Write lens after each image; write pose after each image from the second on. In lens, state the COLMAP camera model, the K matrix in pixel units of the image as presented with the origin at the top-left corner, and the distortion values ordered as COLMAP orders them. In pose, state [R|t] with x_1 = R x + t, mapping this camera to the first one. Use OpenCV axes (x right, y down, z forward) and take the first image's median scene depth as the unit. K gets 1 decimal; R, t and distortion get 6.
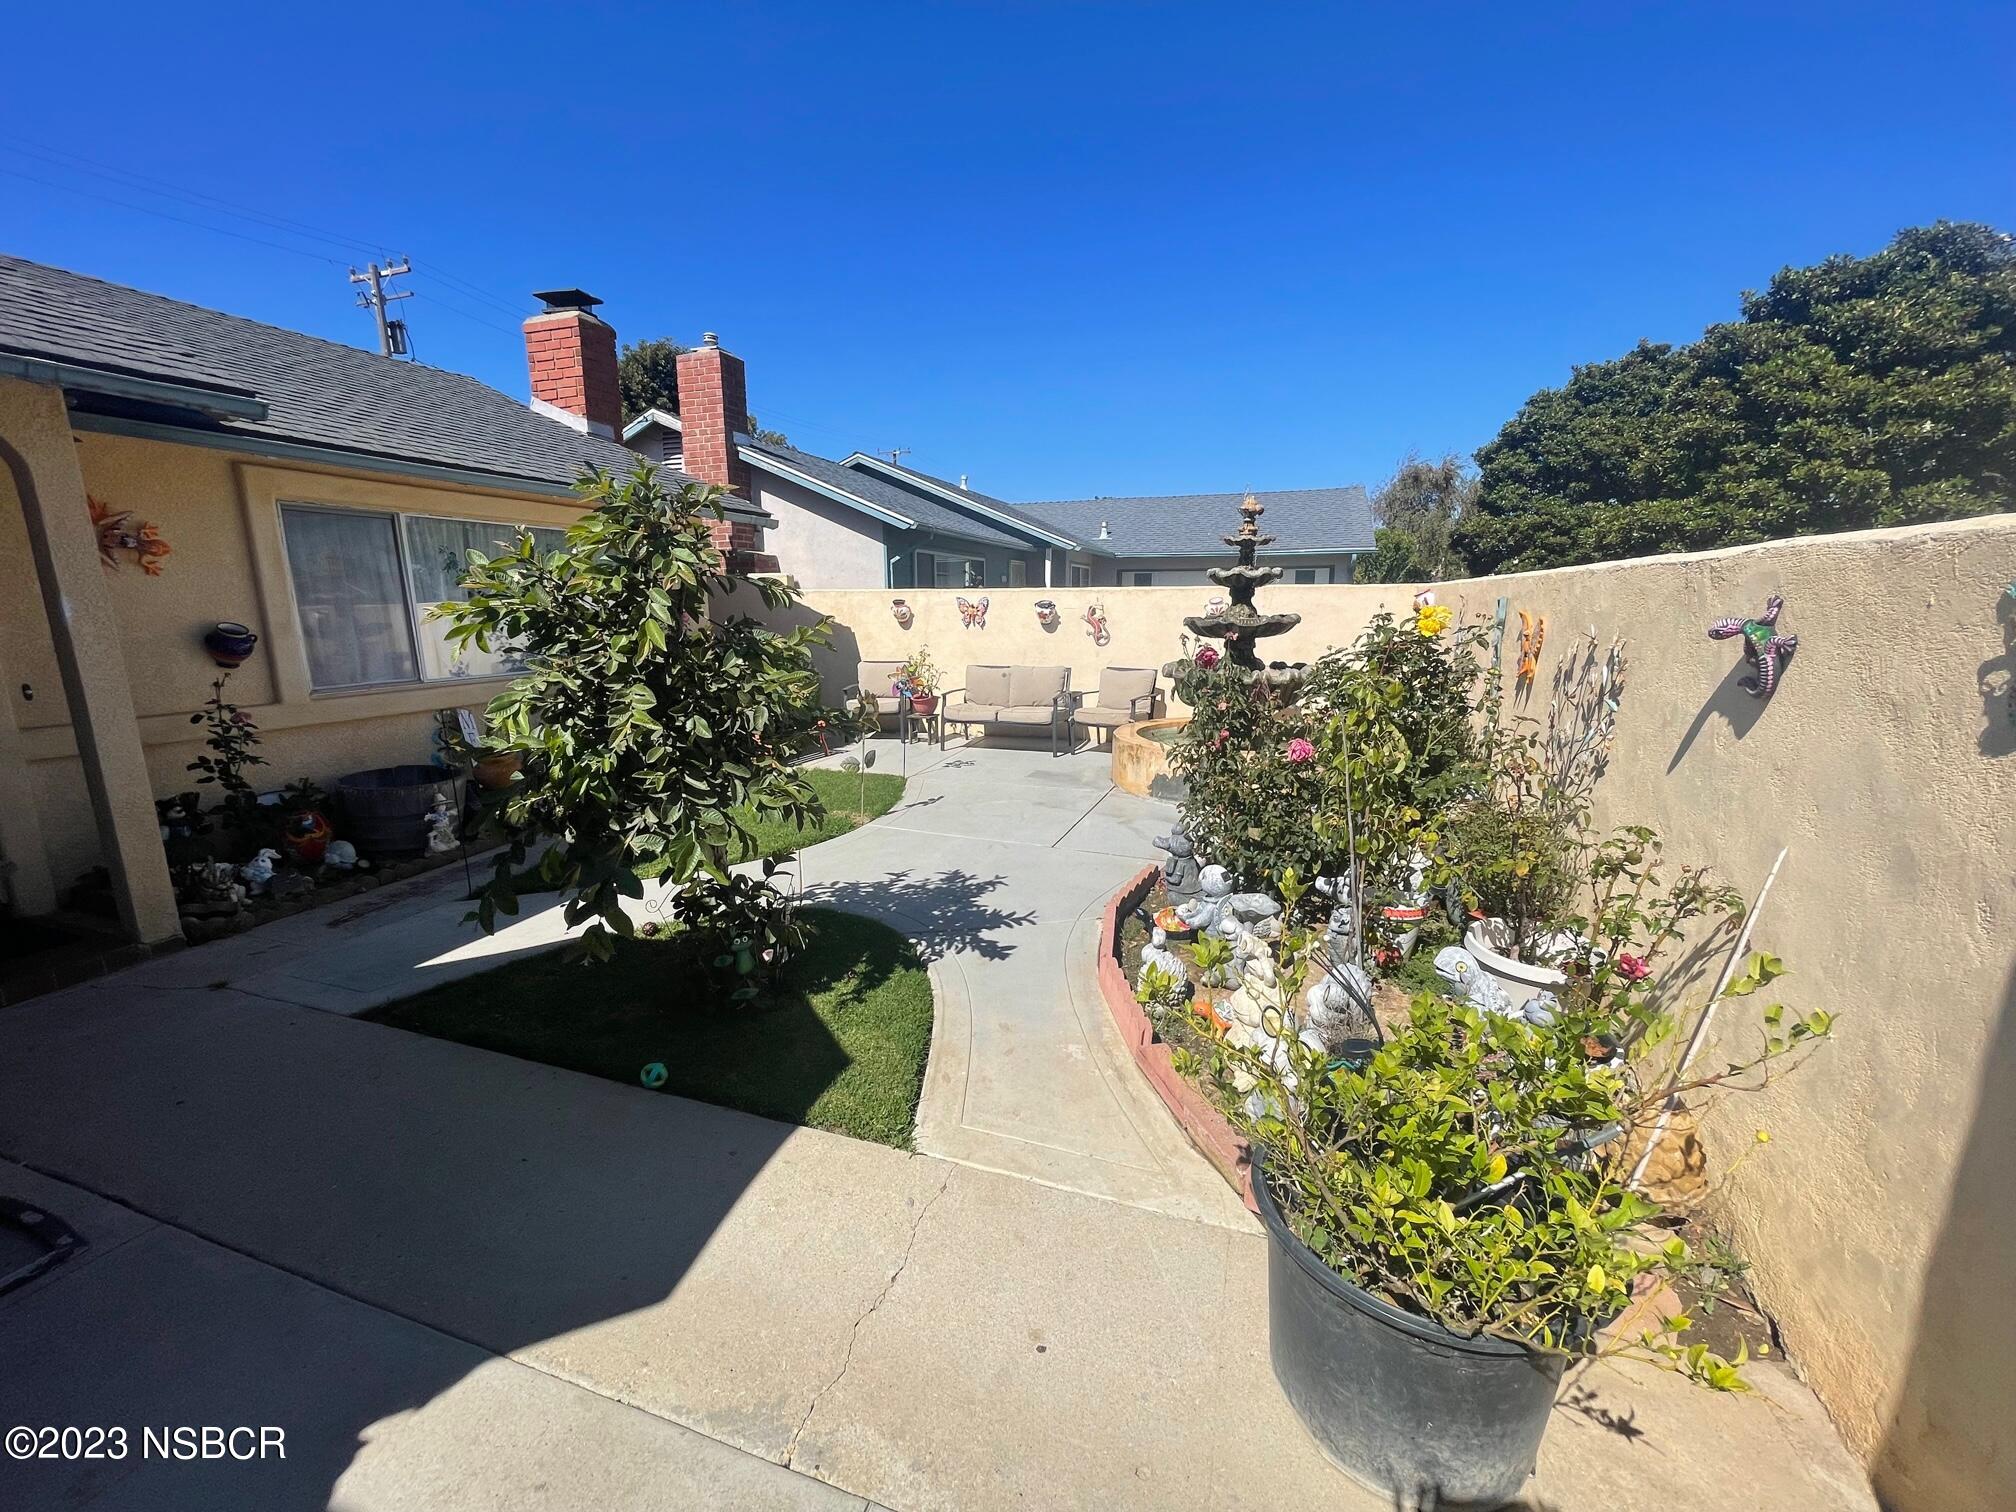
lens RADIAL K [[856.2, 0, 1005.1], [0, 856.2, 780.6], [0, 0, 1]] dist [0.000406, -0.000030]
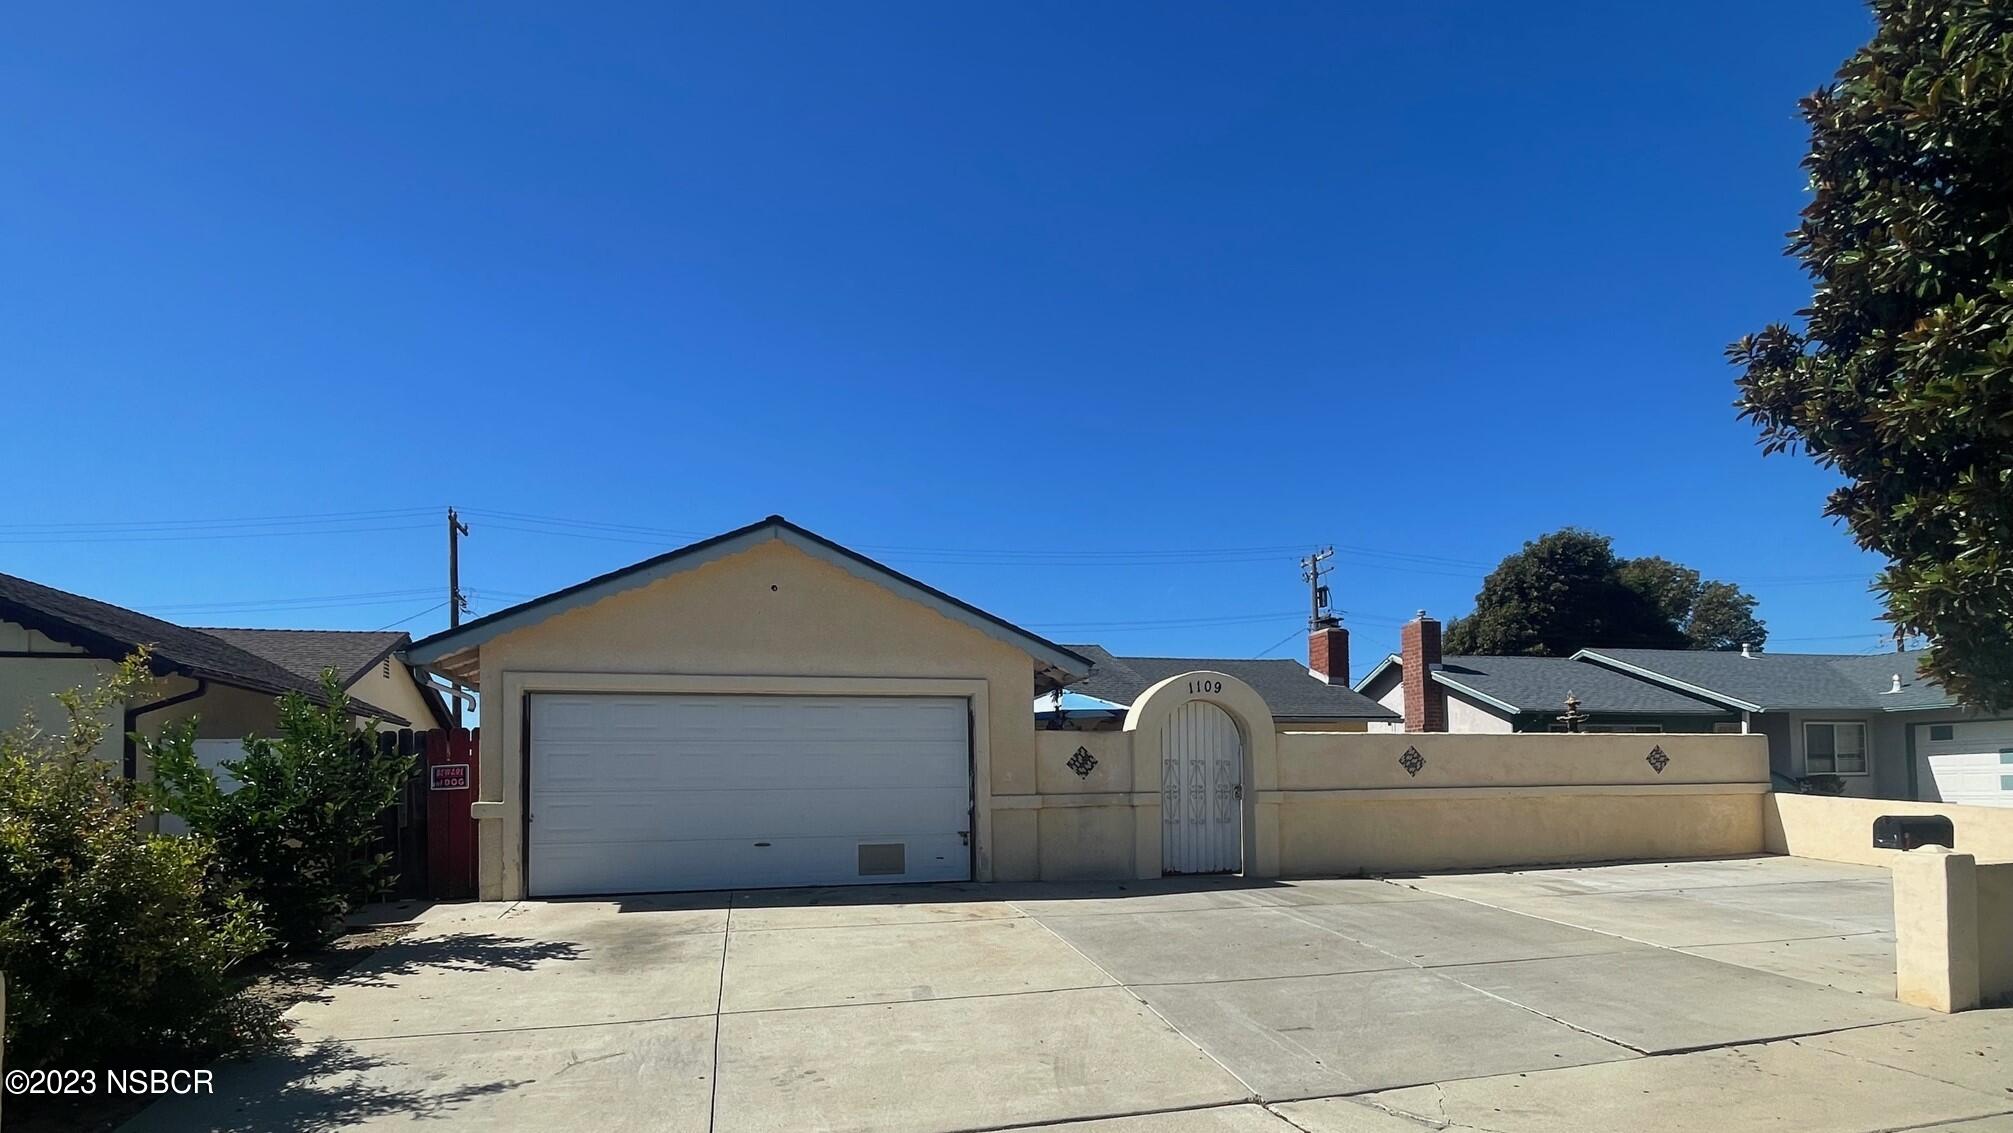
lens RADIAL K [[985.2, 0, 1006.5], [0, 985.2, 566.5], [0, 0, 1]] dist [-0.002219, -0.000964]
pose [[0.572007, -0.189742, -0.798002, 0.684414], [-0.155679, 0.930081, -0.332737, 0.166112], [0.805340, 0.314560, 0.502473, -0.614879]]
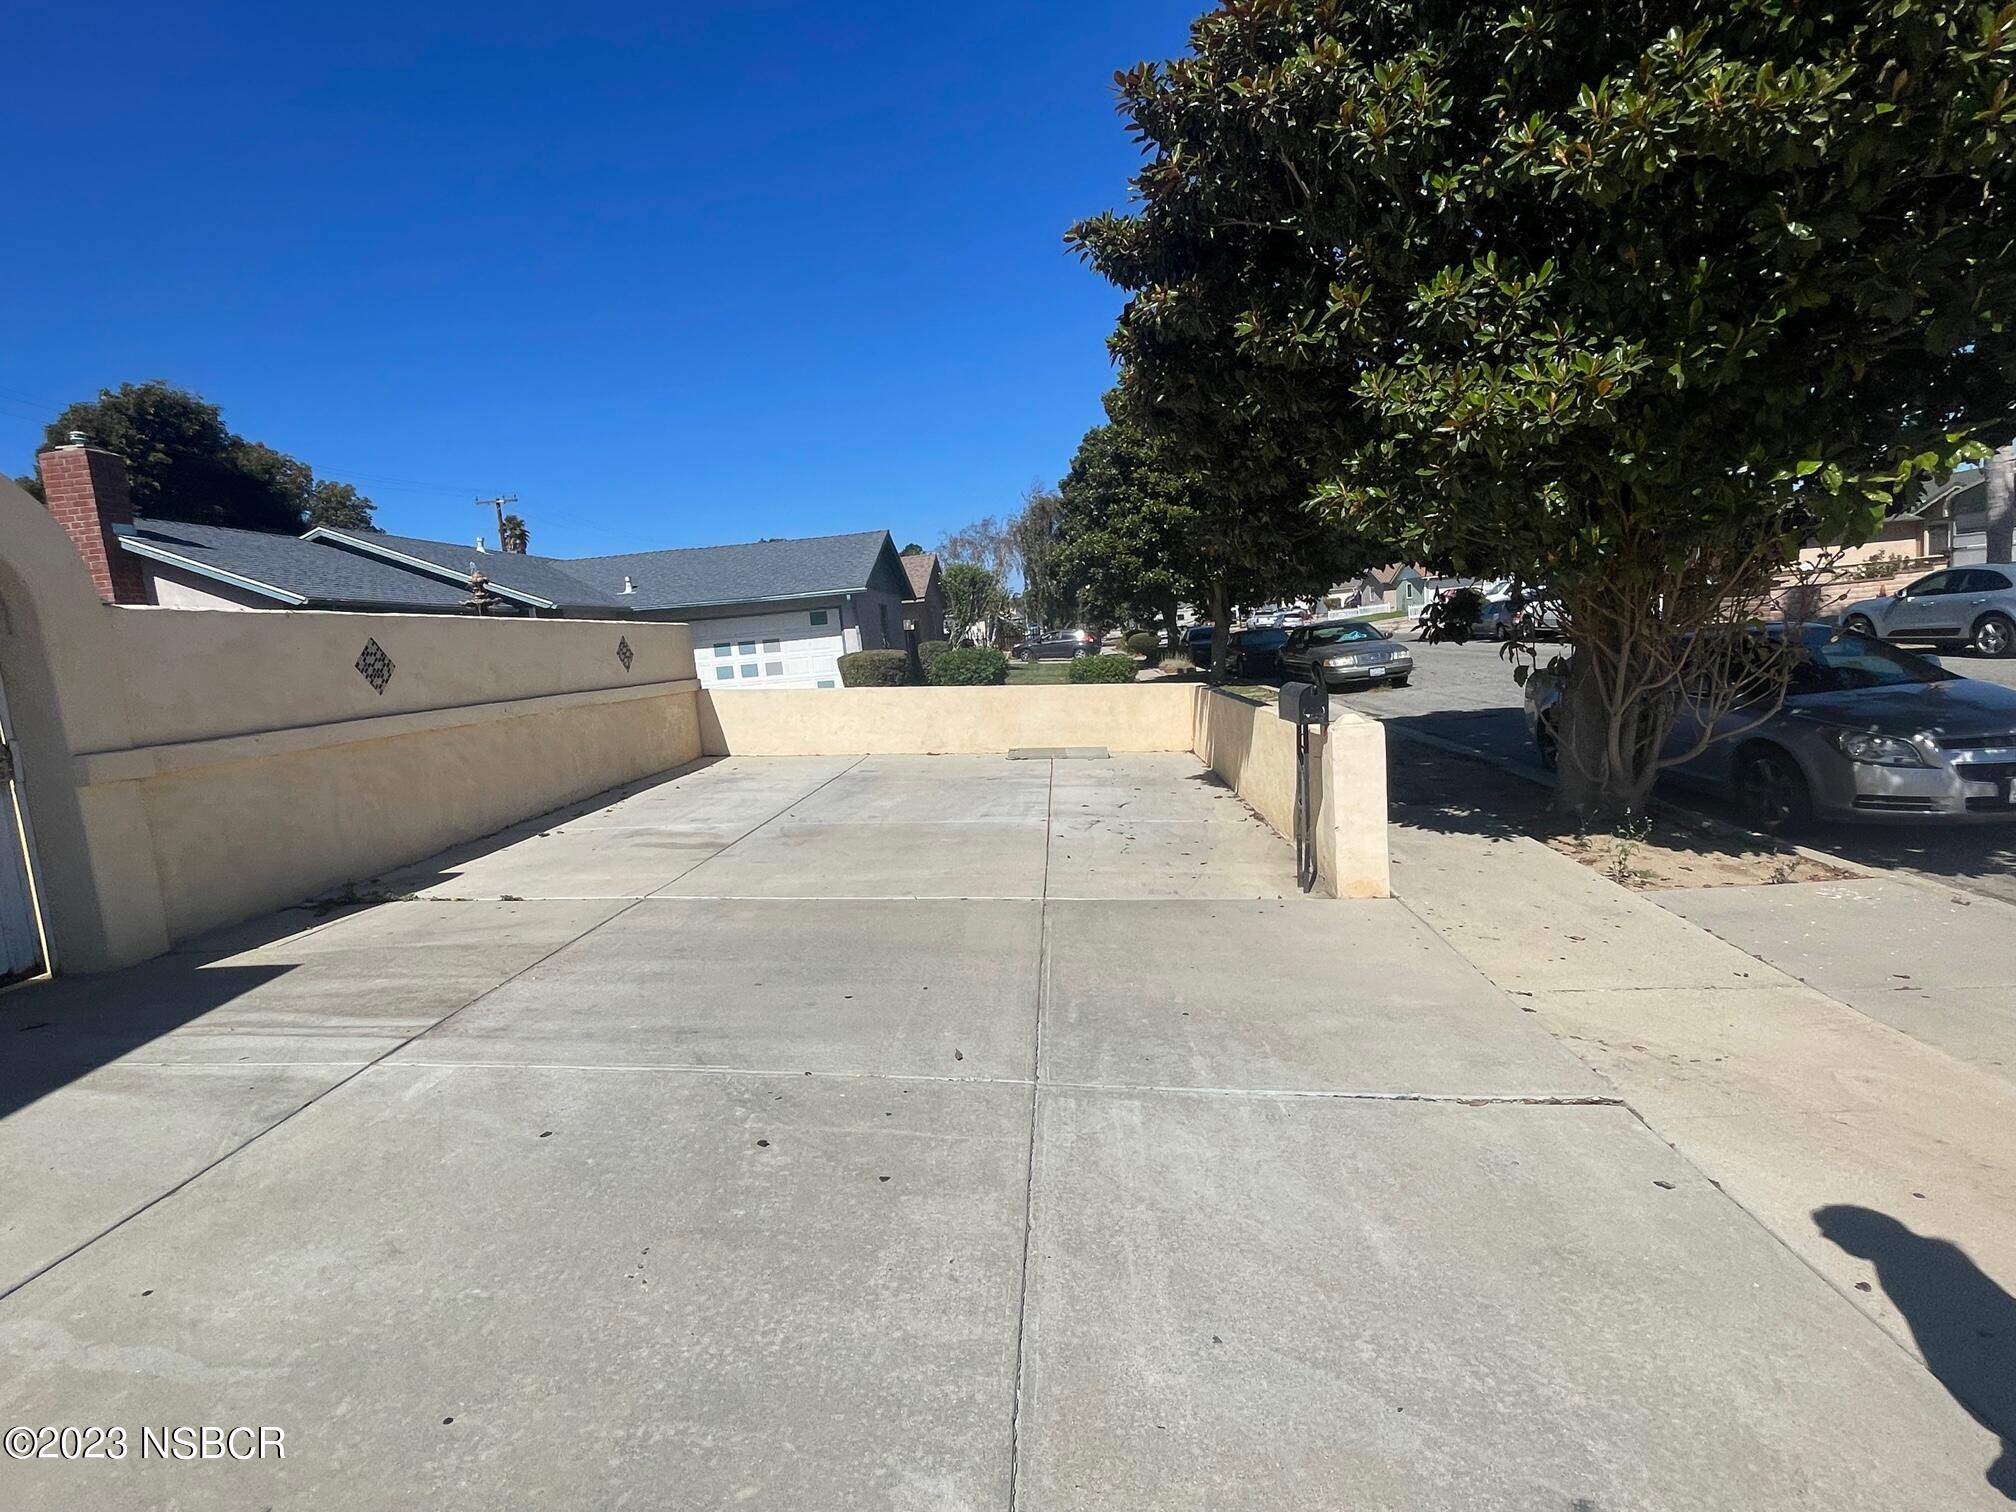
lens RADIAL K [[1021.5, 0, 1008.0], [0, 1021.5, 756.0], [0, 0, 1]] dist [-0.000178, -0.000348]
pose [[0.957967, -0.108531, 0.265558, 0.306220], [0.135362, 0.987155, -0.084861, 0.101470], [-0.252937, 0.117241, 0.960353, -0.357598]]
